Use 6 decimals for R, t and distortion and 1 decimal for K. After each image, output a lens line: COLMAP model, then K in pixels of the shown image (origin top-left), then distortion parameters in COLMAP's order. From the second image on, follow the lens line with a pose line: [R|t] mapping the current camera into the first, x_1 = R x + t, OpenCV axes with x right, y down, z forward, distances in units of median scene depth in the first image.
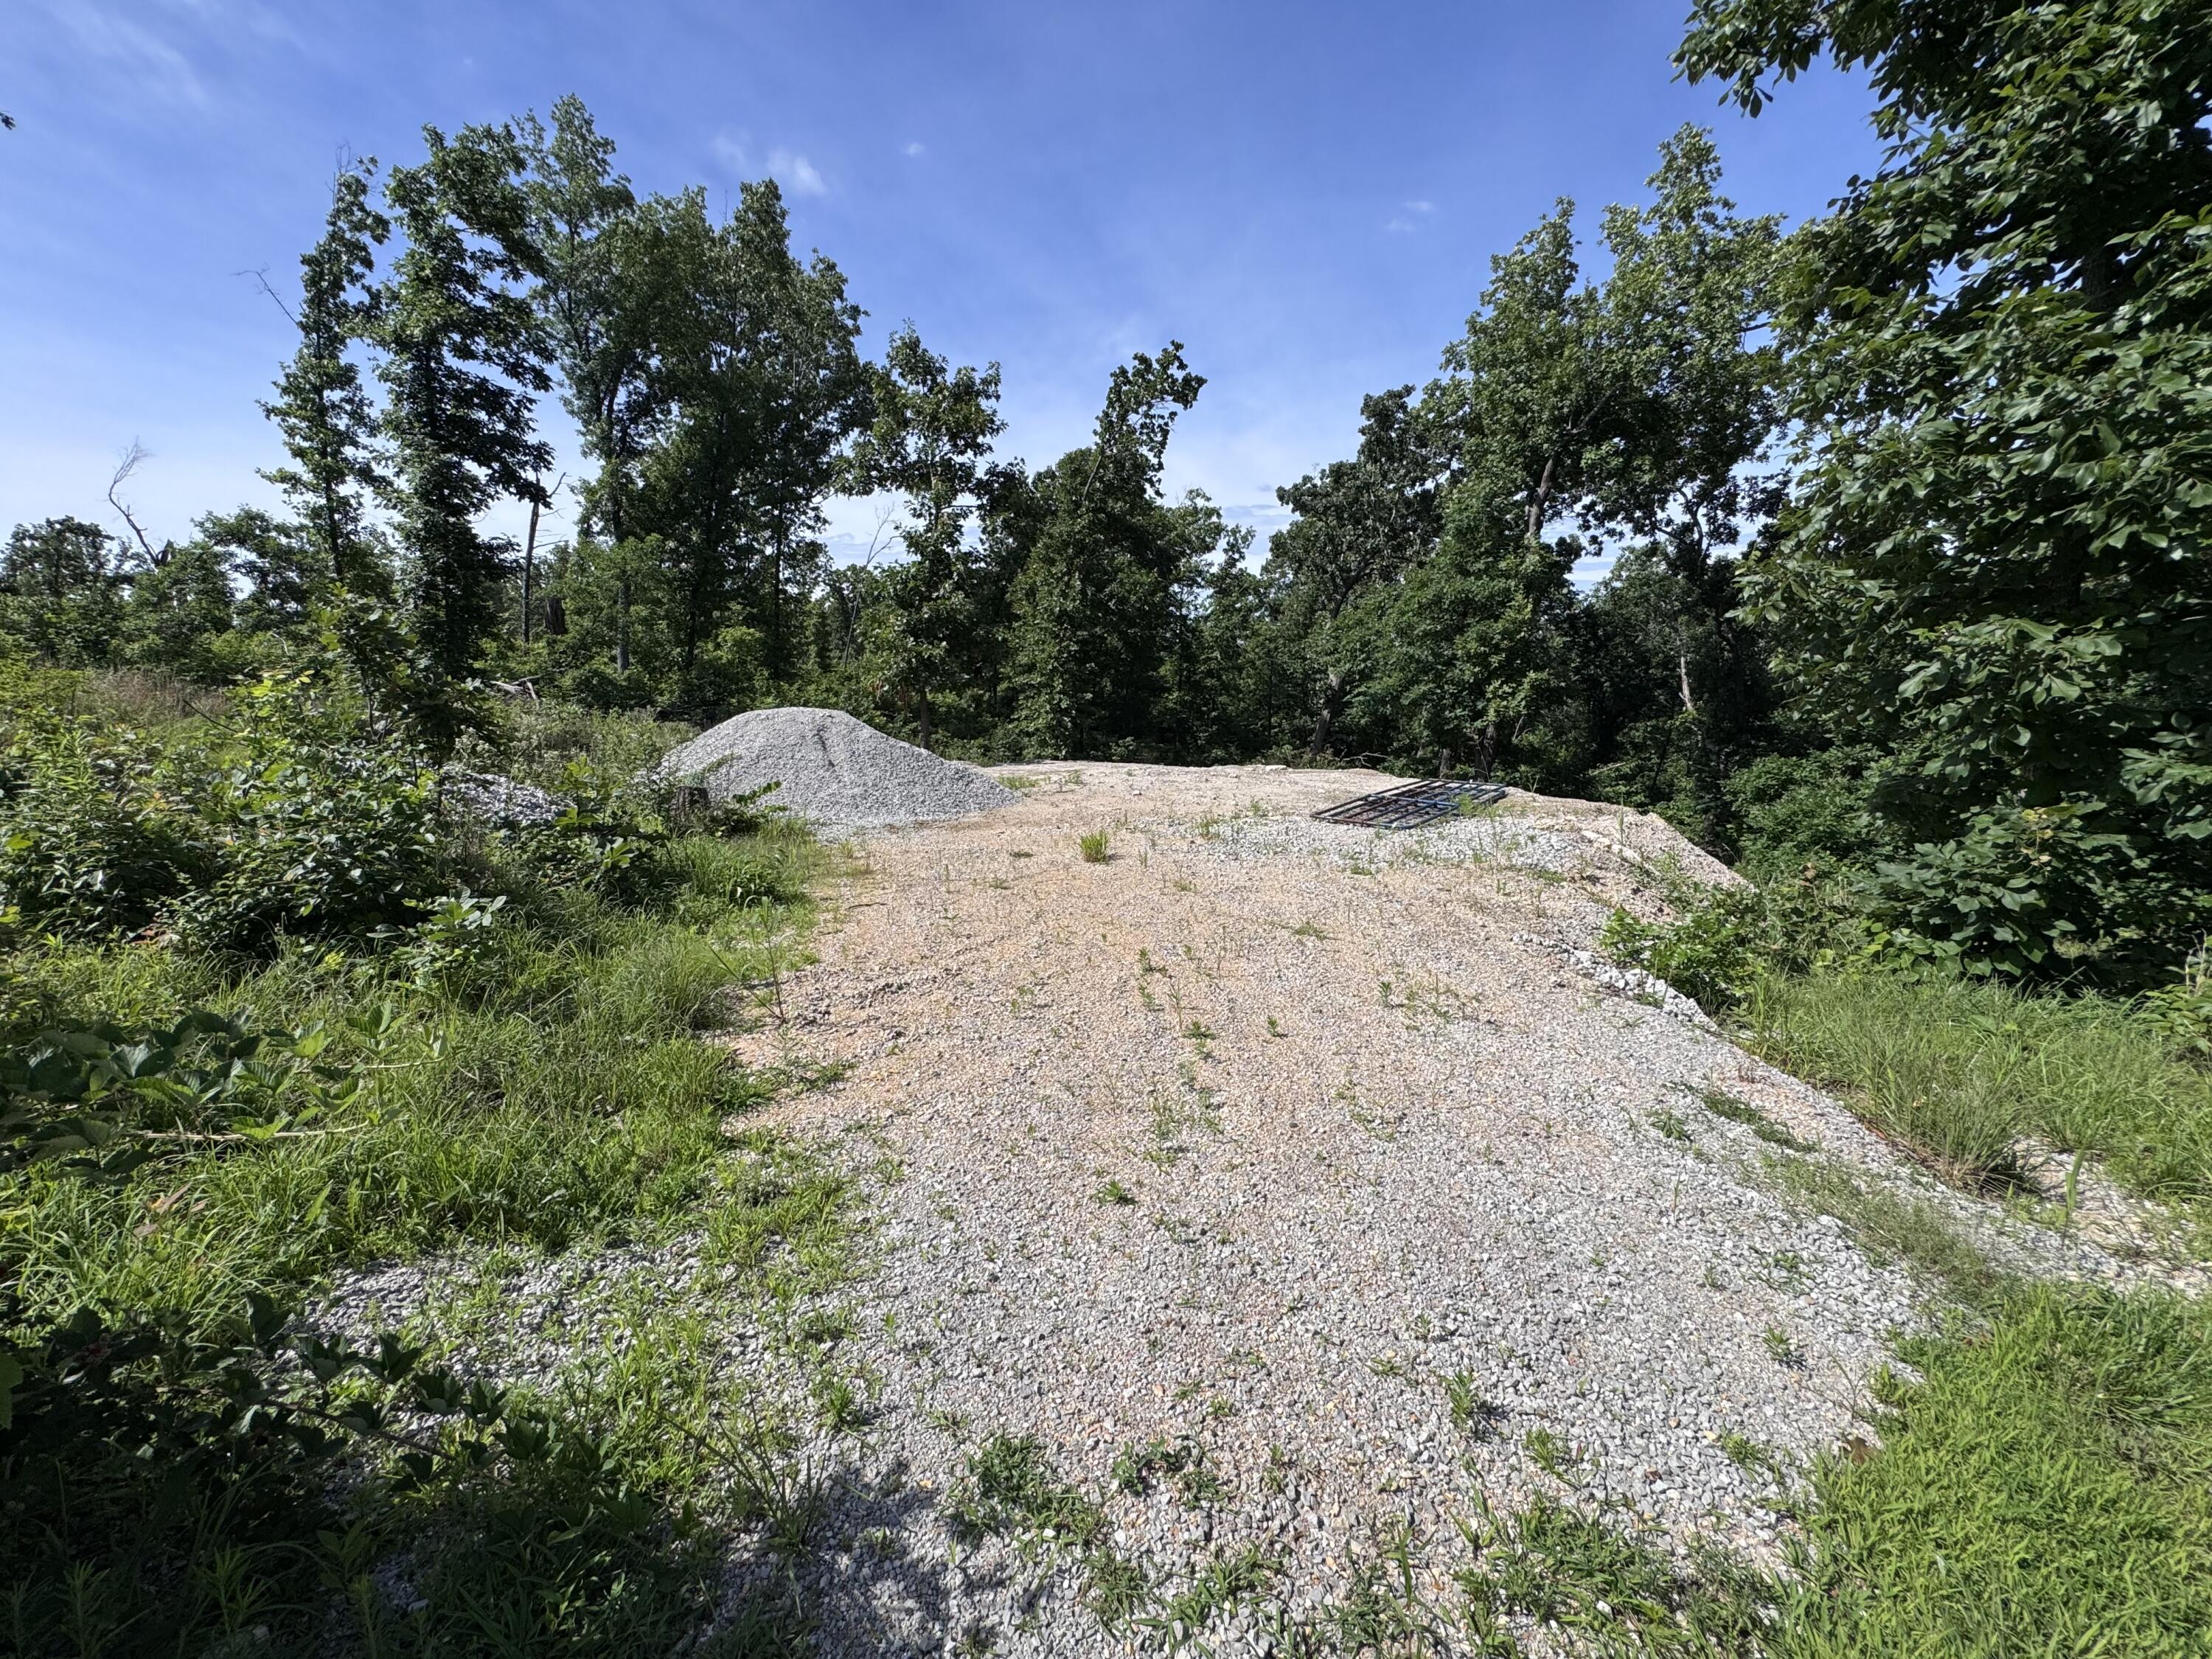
lens RADIAL K [[884.2, 0, 1097.7], [0, 884.2, 828.1], [0, 0, 1]] dist [-0.004086, 0.000193]
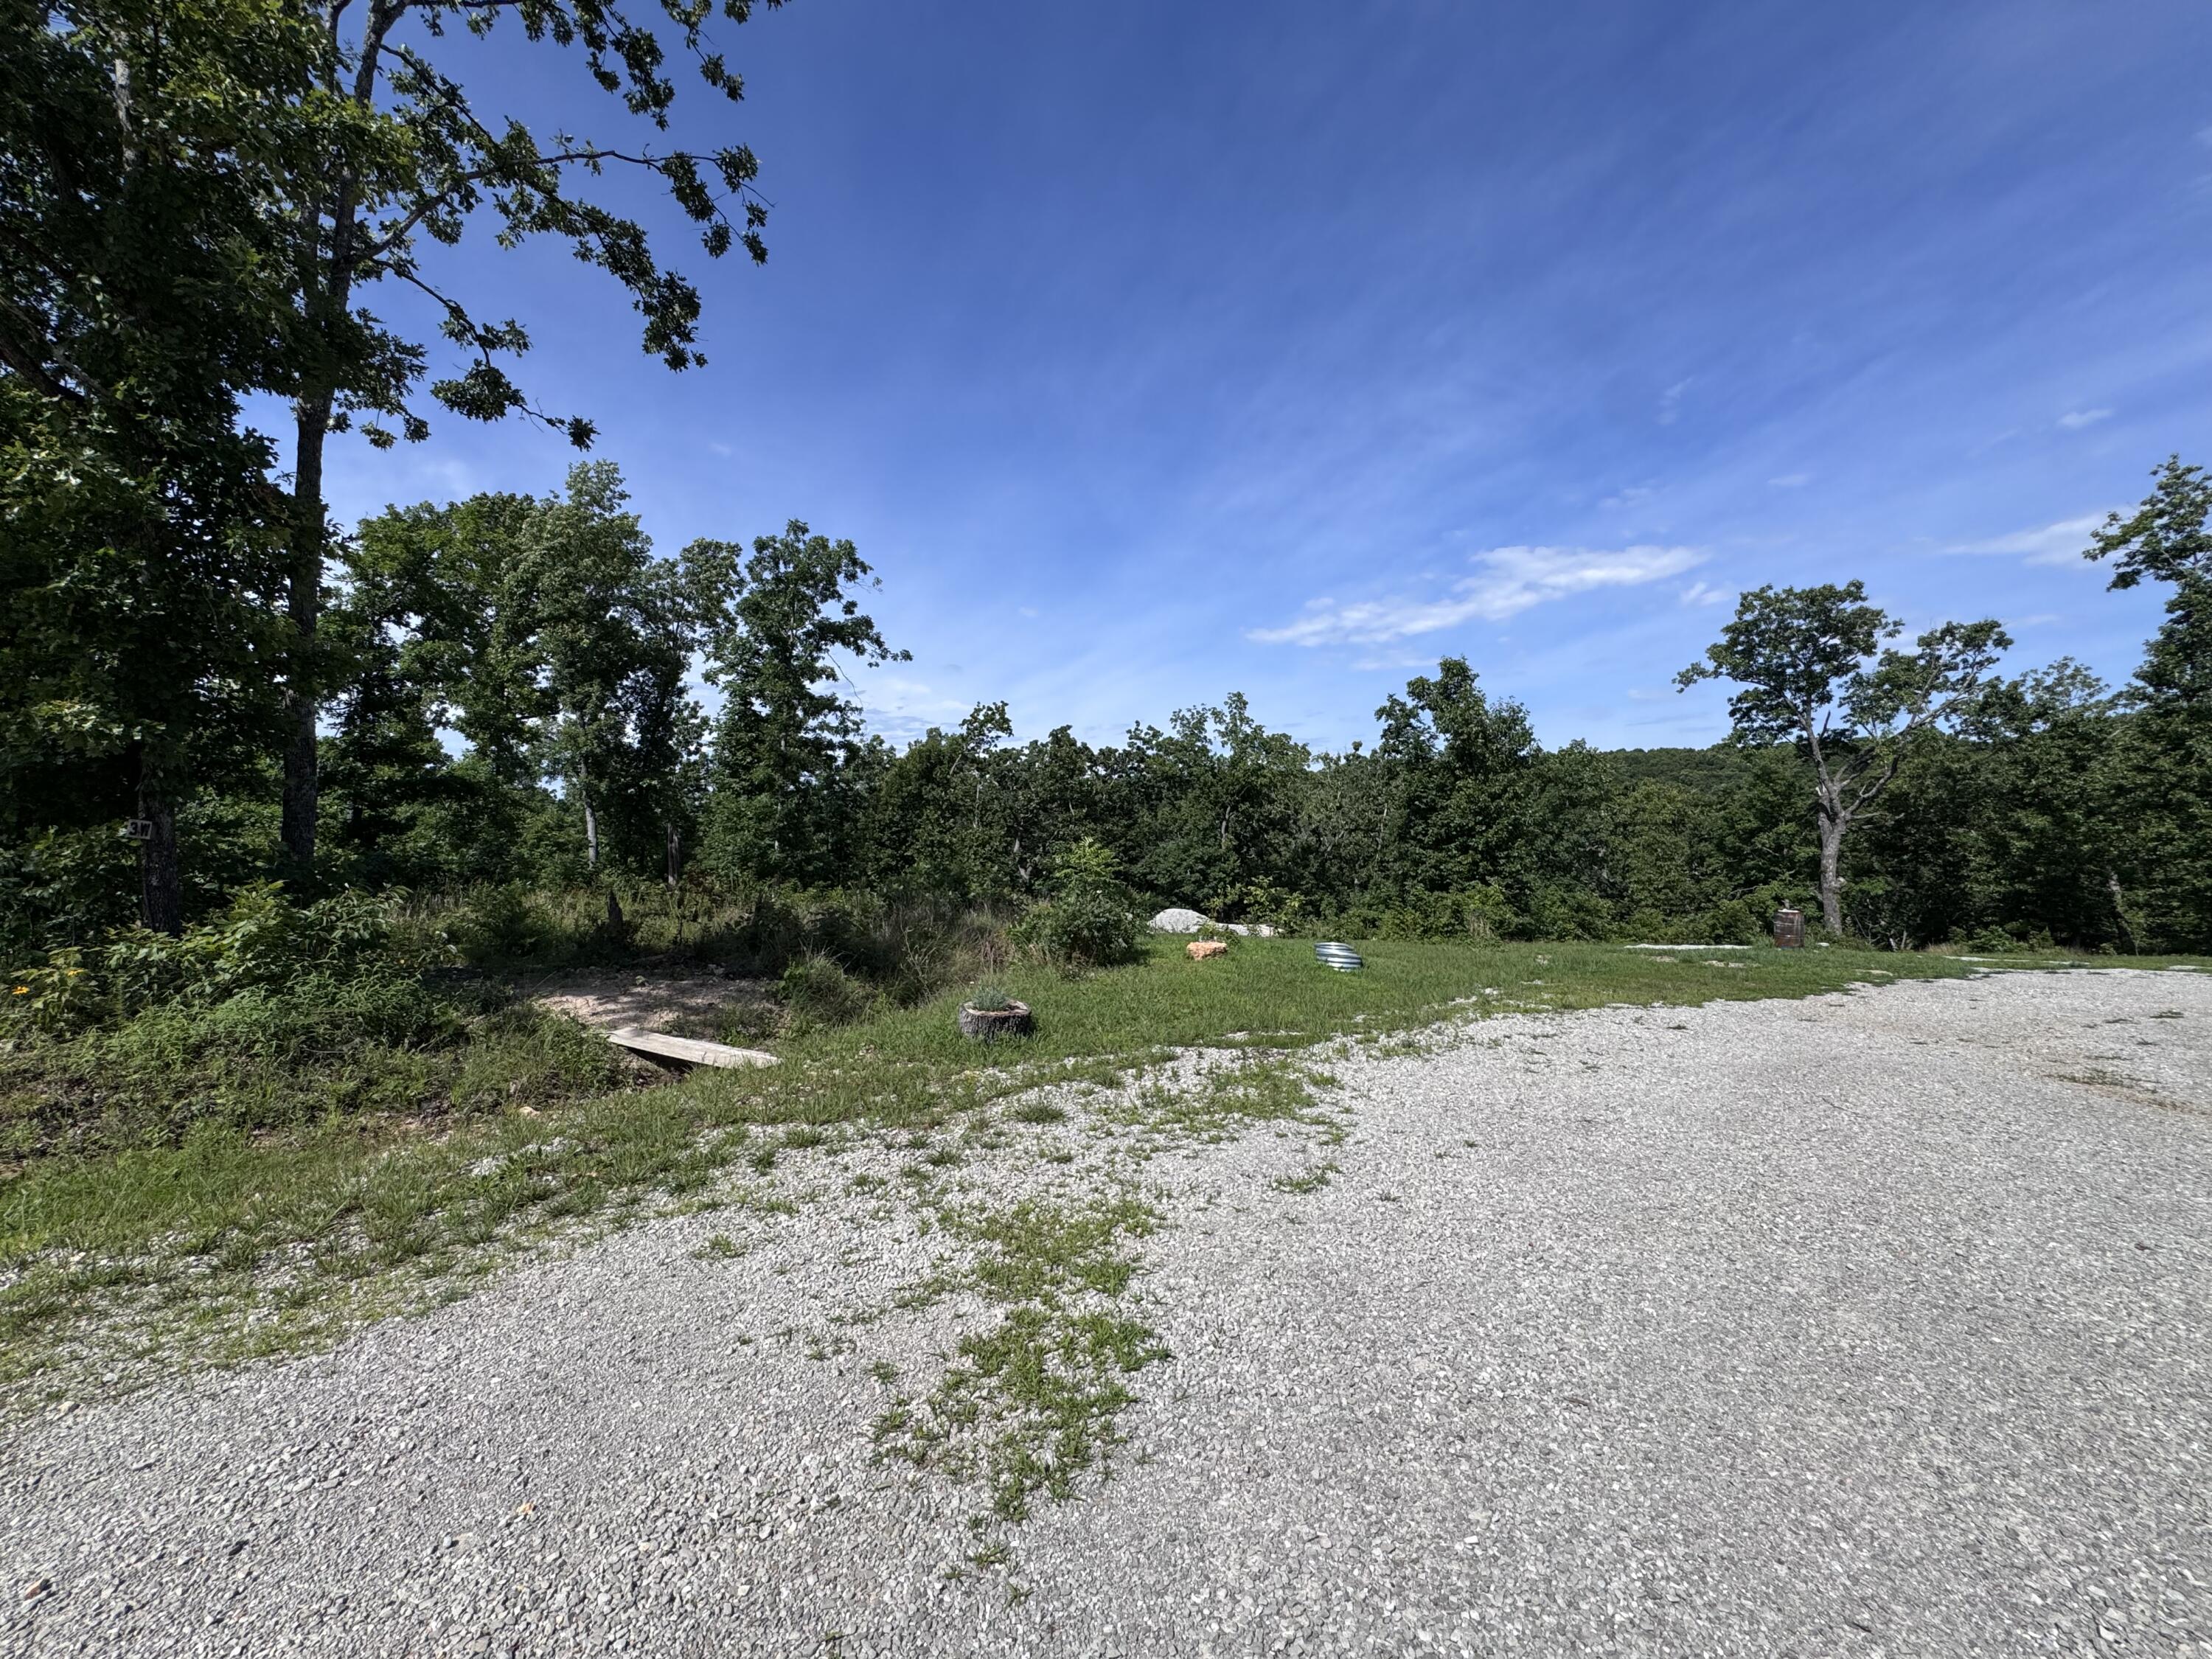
lens RADIAL K [[884.2, 0, 1106.6], [0, 884.2, 825.8], [0, 0, 1]] dist [-0.004086, 0.000193]
pose [[0.698176, 0.025666, 0.715466, -1.059890], [0.109463, 0.983780, -0.142109, -0.005236], [-0.707508, 0.177534, 0.684042, -0.373229]]
